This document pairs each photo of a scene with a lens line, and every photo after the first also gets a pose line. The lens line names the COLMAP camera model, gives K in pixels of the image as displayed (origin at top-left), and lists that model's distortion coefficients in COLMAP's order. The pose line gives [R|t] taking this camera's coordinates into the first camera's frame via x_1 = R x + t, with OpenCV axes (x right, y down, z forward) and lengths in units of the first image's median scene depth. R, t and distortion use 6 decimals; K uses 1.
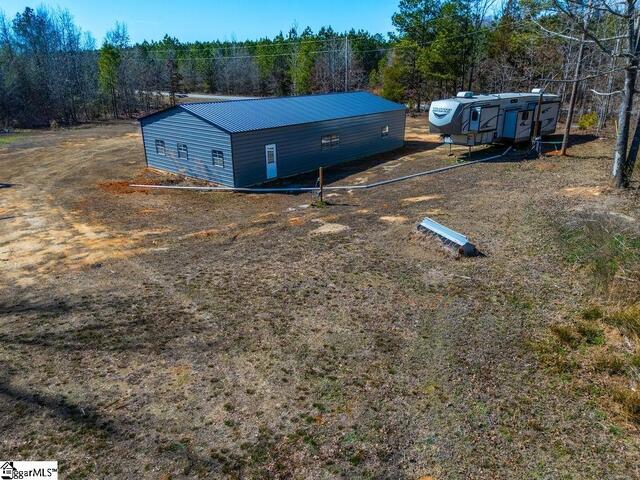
lens RADIAL K [[473.6, 0, 322.0], [0, 473.6, 237.8], [0, 0, 1]] dist [0.077867, -0.070795]
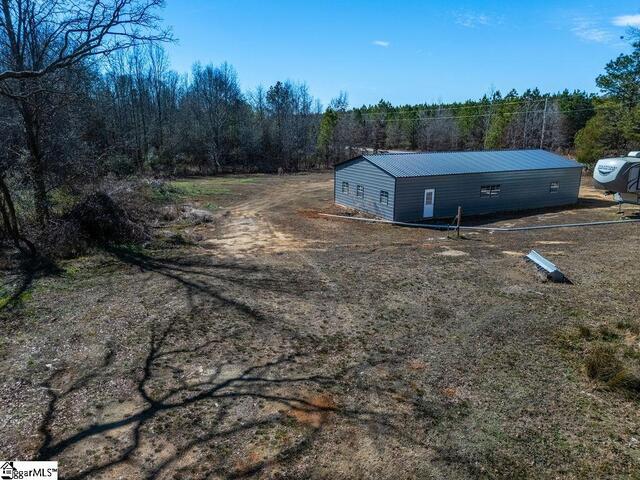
lens RADIAL K [[473.6, 0, 318.9], [0, 473.6, 238.0], [0, 0, 1]] dist [0.077867, -0.070795]
pose [[0.909424, 0.104284, -0.402583, 0.131300], [-0.149478, 0.985323, -0.082431, 0.063374], [0.388078, 0.135142, 0.911664, -0.175276]]
